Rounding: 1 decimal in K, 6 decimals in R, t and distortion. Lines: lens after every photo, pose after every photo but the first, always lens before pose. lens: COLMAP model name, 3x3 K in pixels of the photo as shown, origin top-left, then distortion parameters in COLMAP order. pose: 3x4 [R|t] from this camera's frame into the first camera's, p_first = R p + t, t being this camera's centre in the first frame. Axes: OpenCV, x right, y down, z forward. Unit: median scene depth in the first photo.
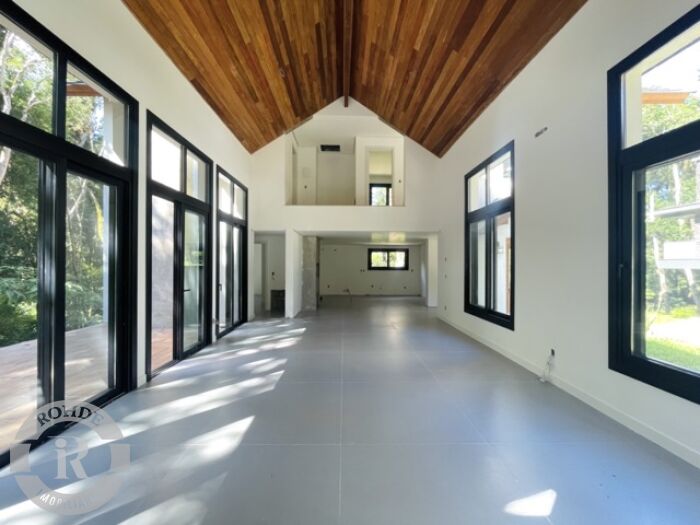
lens RADIAL K [[284.6, 0, 350.0], [0, 284.6, 262.5], [0, 0, 1]] dist [0.000246, -0.000104]
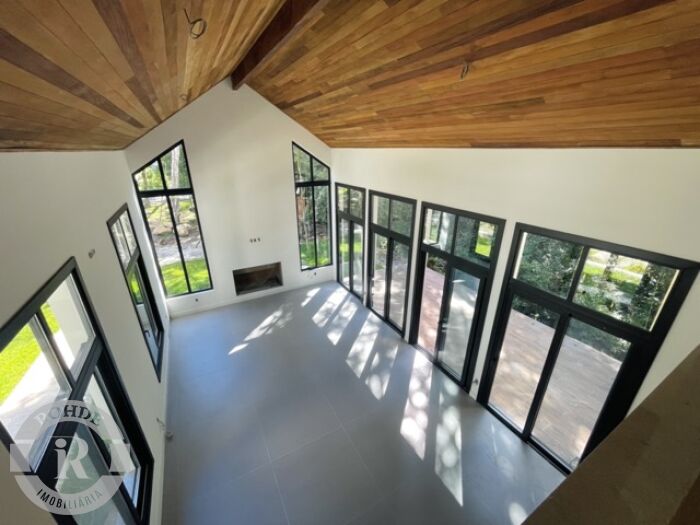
lens RADIAL K [[284.6, 0, 350.0], [0, 284.6, 262.5], [0, 0, 1]] dist [0.000246, -0.000104]
pose [[-0.885214, 0.170862, -0.432670, 0.299750], [-0.000493, 0.929757, 0.368173, -0.624629], [0.465185, 0.326125, -0.822949, 1.731885]]
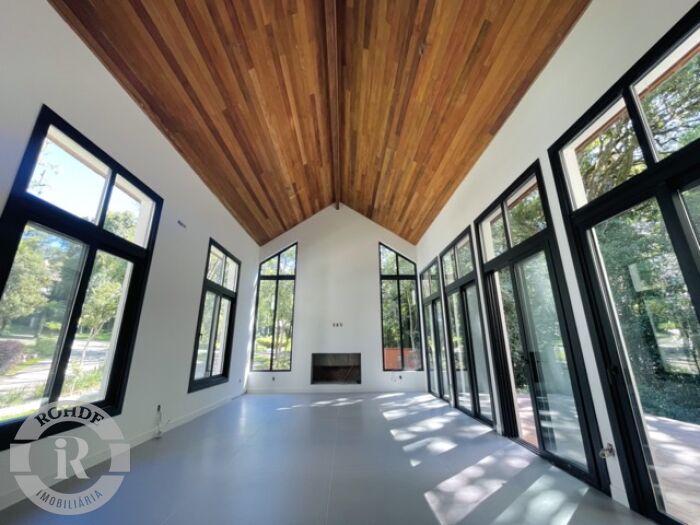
lens RADIAL K [[284.2, 0, 350.0], [0, 284.2, 262.5], [0, 0, 1]] dist [0.010020, -0.000083]
pose [[-0.999962, 0.003093, 0.008155, -0.075296], [0.000626, 0.958054, -0.286588, 0.059633], [-0.008699, -0.286572, -0.958019, 1.811462]]
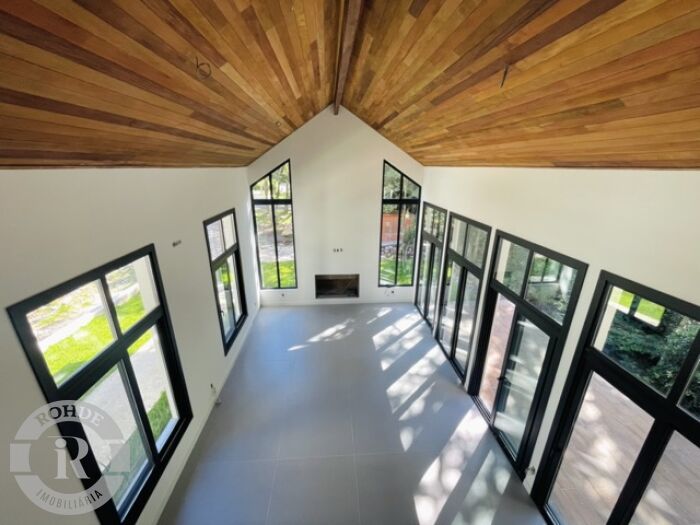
lens RADIAL K [[283.7, 0, 350.0], [0, 283.7, 262.5], [0, 0, 1]] dist [-0.000432, -0.000139]
pose [[-0.999026, 0.005561, -0.043774, 0.026960], [-0.008688, 0.947818, 0.318695, -0.627988], [0.043262, 0.318765, -0.946846, 1.774164]]
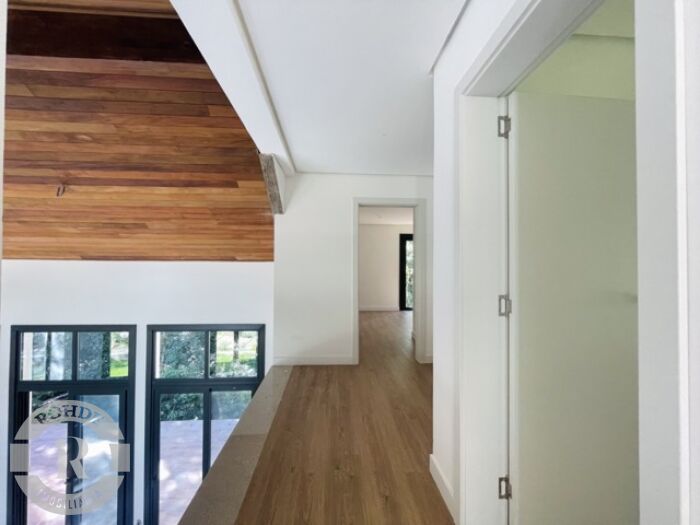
lens RADIAL K [[283.7, 0, 350.0], [0, 283.7, 262.5], [0, 0, 1]] dist [-0.000432, -0.000139]
pose [[0.042131, -0.015033, -0.998999, 0.418699], [-0.002196, 0.999883, -0.015139, -0.610903], [0.999110, 0.002831, 0.042093, 1.842373]]
